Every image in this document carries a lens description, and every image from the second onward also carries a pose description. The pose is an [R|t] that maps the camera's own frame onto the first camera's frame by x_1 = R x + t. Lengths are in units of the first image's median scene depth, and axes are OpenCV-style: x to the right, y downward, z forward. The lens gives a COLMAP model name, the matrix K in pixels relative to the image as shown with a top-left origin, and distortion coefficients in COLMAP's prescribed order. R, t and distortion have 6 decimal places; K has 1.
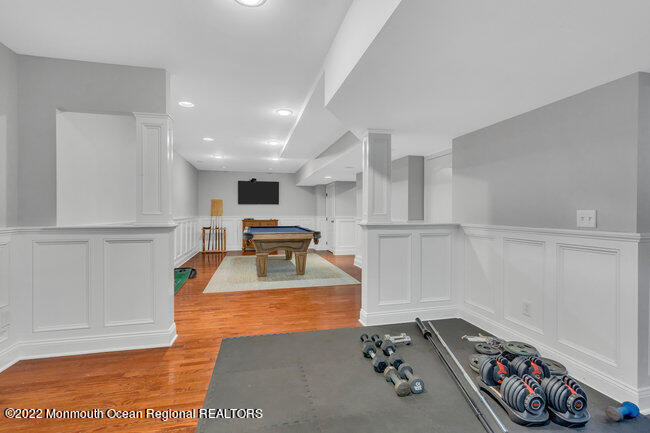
lens RADIAL K [[298.9, 0, 325.0], [0, 298.9, 216.5], [0, 0, 1]] dist [0.001654, 0.000125]
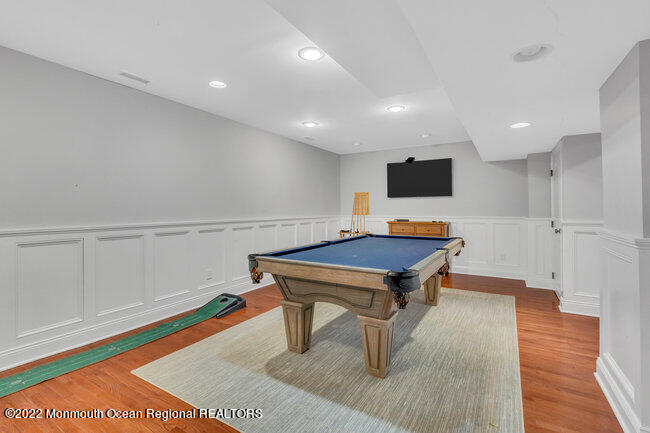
lens RADIAL K [[311.3, 0, 324.2], [0, 311.3, 201.5], [0, 0, 1]] dist [0.000483, -0.000020]
pose [[0.692883, -0.019070, -0.720798, 0.114965], [-0.010041, 0.999298, -0.036091, -0.006272], [0.720980, 0.032244, 0.692205, 0.411694]]
